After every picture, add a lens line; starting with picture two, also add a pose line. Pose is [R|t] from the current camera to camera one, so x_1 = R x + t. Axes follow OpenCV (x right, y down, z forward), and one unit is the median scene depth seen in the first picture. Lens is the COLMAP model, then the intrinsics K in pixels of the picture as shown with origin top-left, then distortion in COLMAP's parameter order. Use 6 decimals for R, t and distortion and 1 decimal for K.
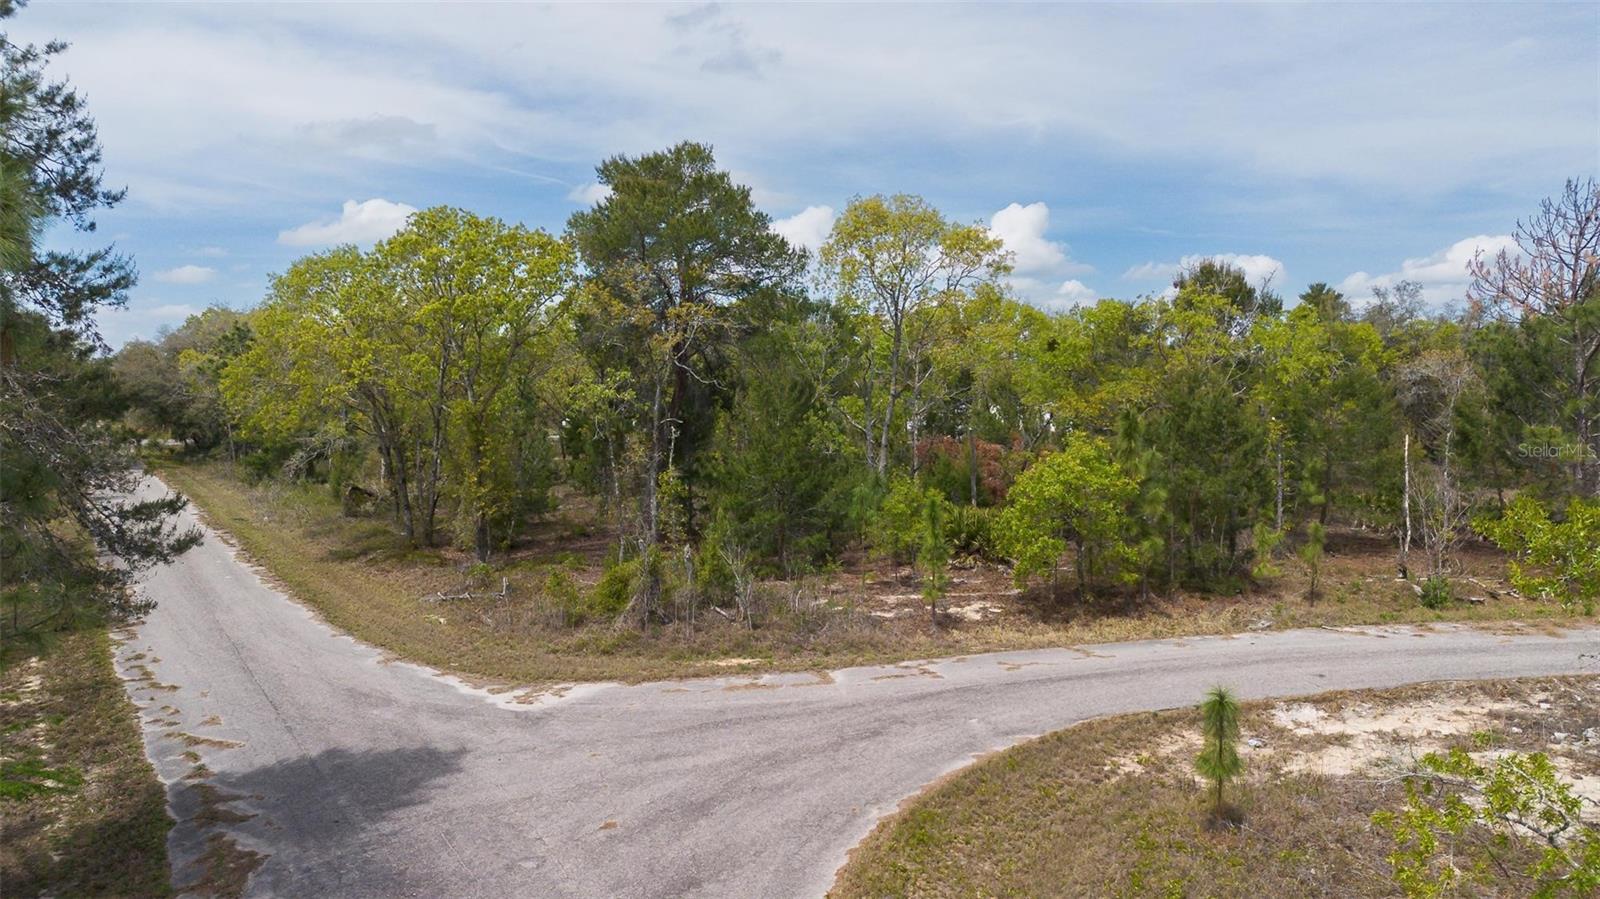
lens RADIAL K [[1134.2, 0, 796.2], [0, 1134.2, 445.1], [0, 0, 1]] dist [0.063194, -0.061691]
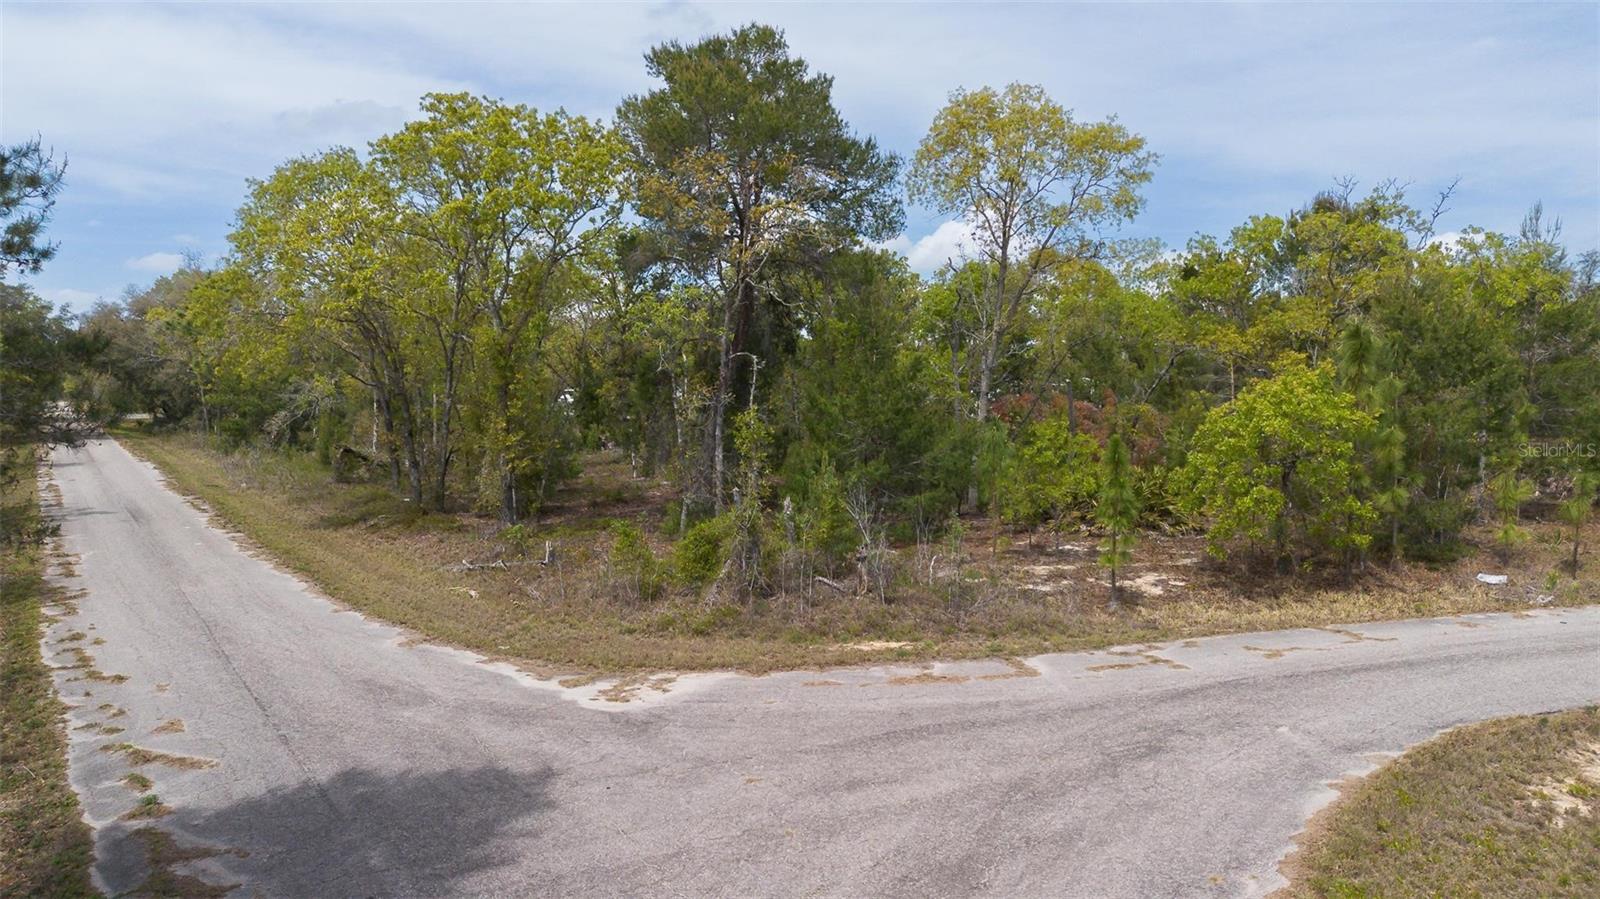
lens RADIAL K [[1134.2, 0, 794.2], [0, 1134.2, 447.5], [0, 0, 1]] dist [0.063194, -0.061691]
pose [[0.999866, 0.004061, 0.015883, -0.110069], [-0.004196, 0.999955, 0.008470, 0.049195], [-0.015848, -0.008536, 0.999838, 0.230444]]
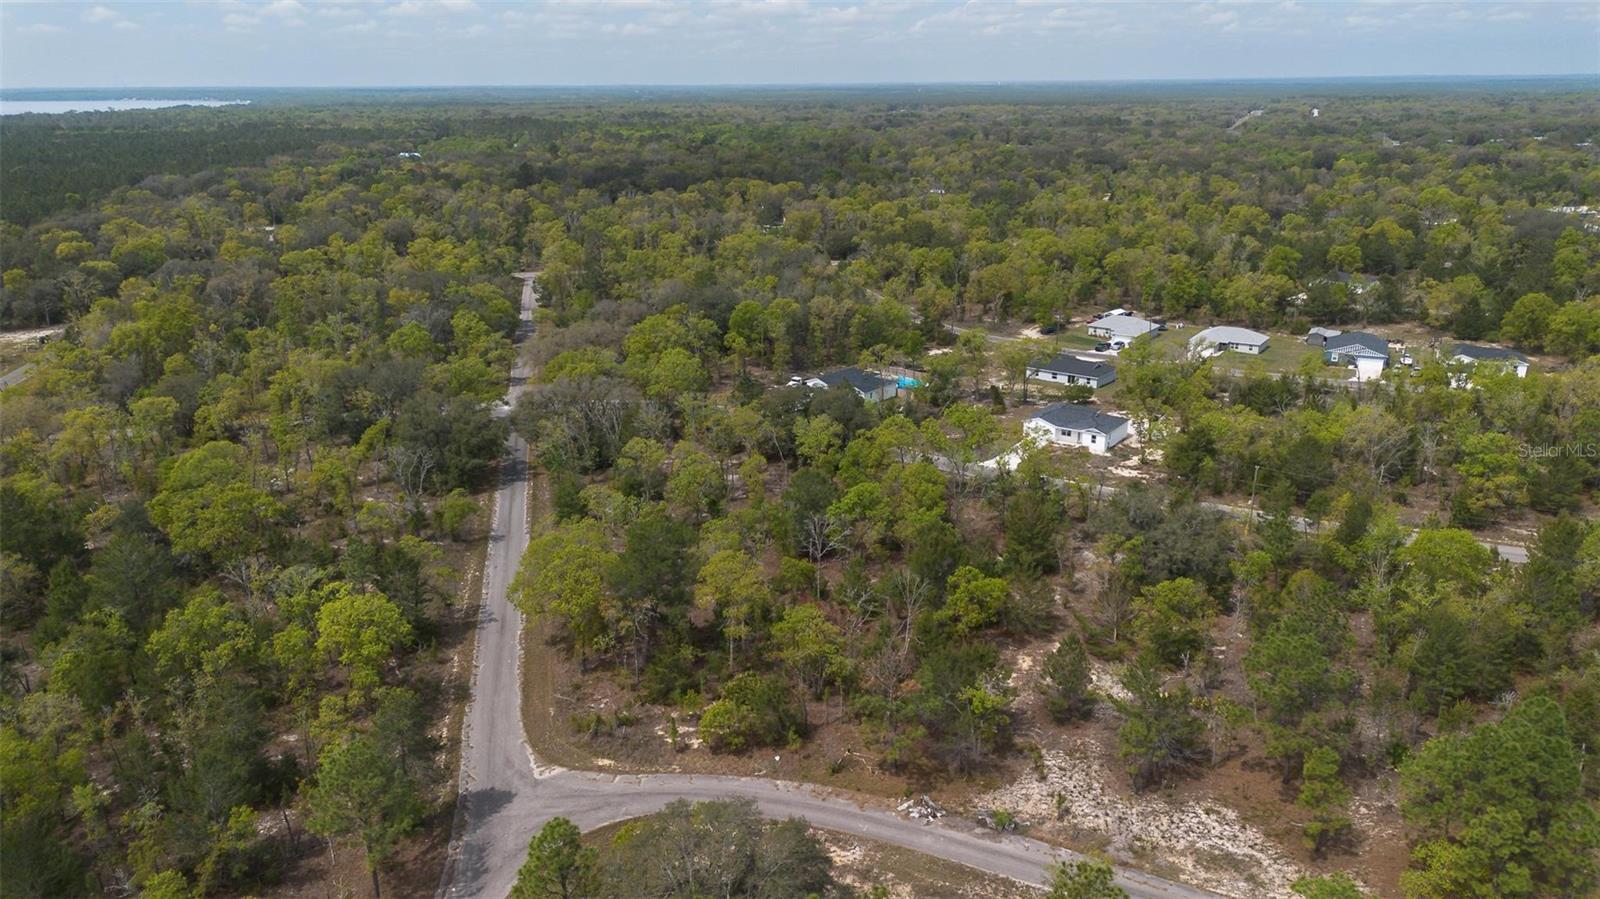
lens RADIAL K [[1134.2, 0, 802.2], [0, 1134.2, 441.1], [0, 0, 1]] dist [0.063194, -0.061691]
pose [[0.935850, 0.102560, -0.337143, 1.485807], [-0.010572, 0.964453, 0.264043, -1.581174], [0.352239, -0.243540, 0.903668, -1.624478]]
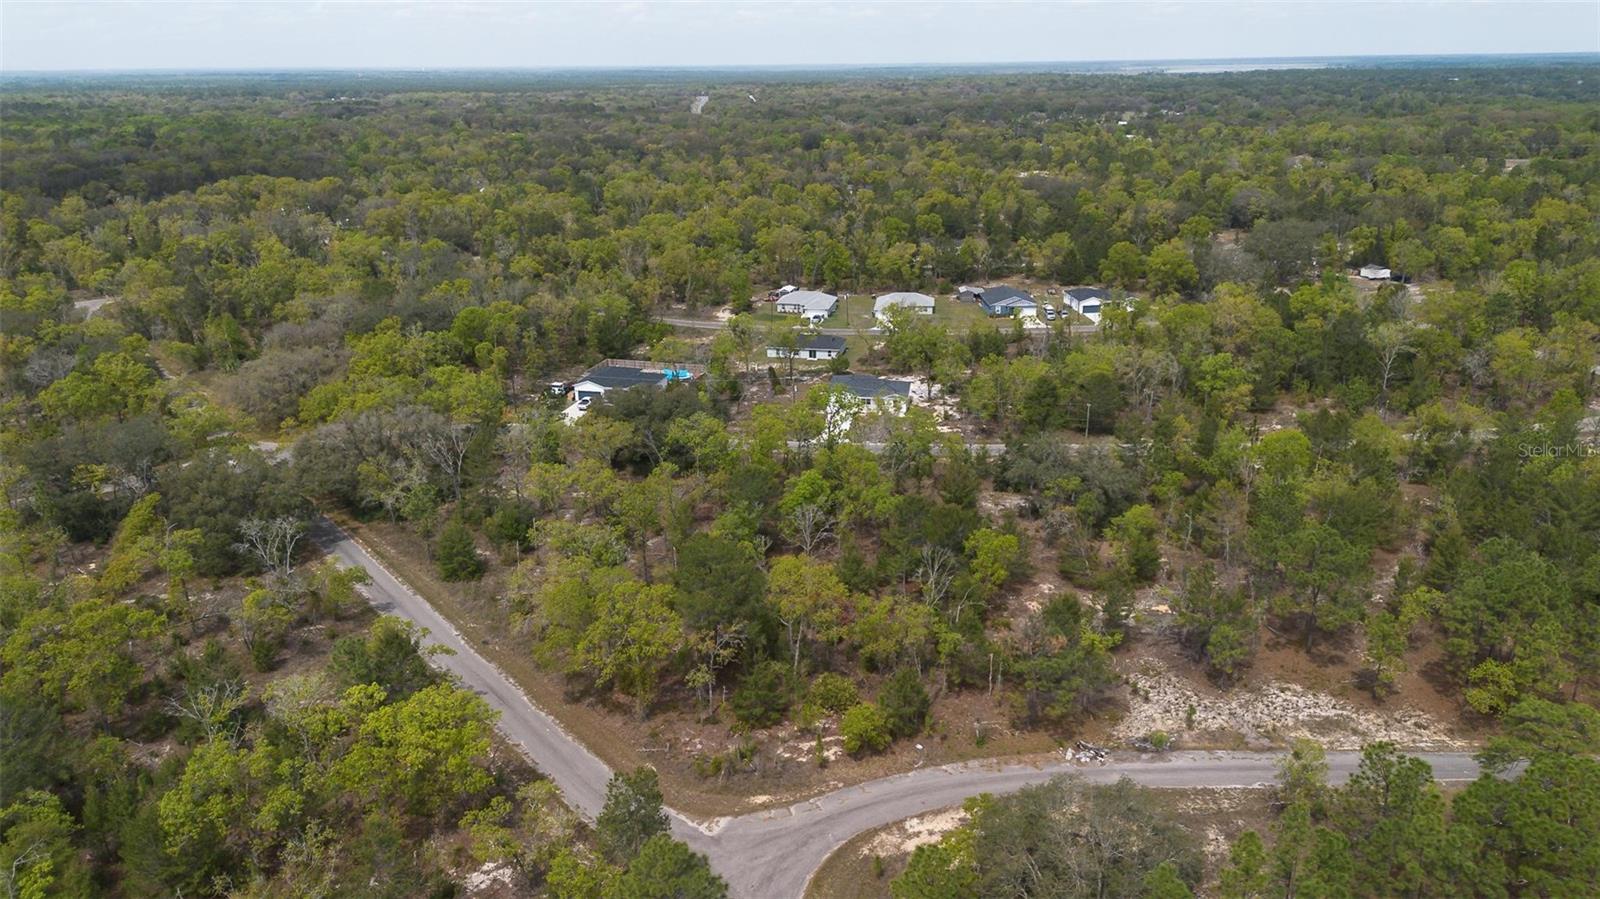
lens RADIAL K [[1134.2, 0, 802.1], [0, 1134.2, 452.2], [0, 0, 1]] dist [0.063194, -0.061691]
pose [[0.993685, -0.043593, 0.103390, -0.214020], [0.012613, 0.959002, 0.283119, -1.576998], [-0.111493, -0.280027, 0.953496, -1.754382]]
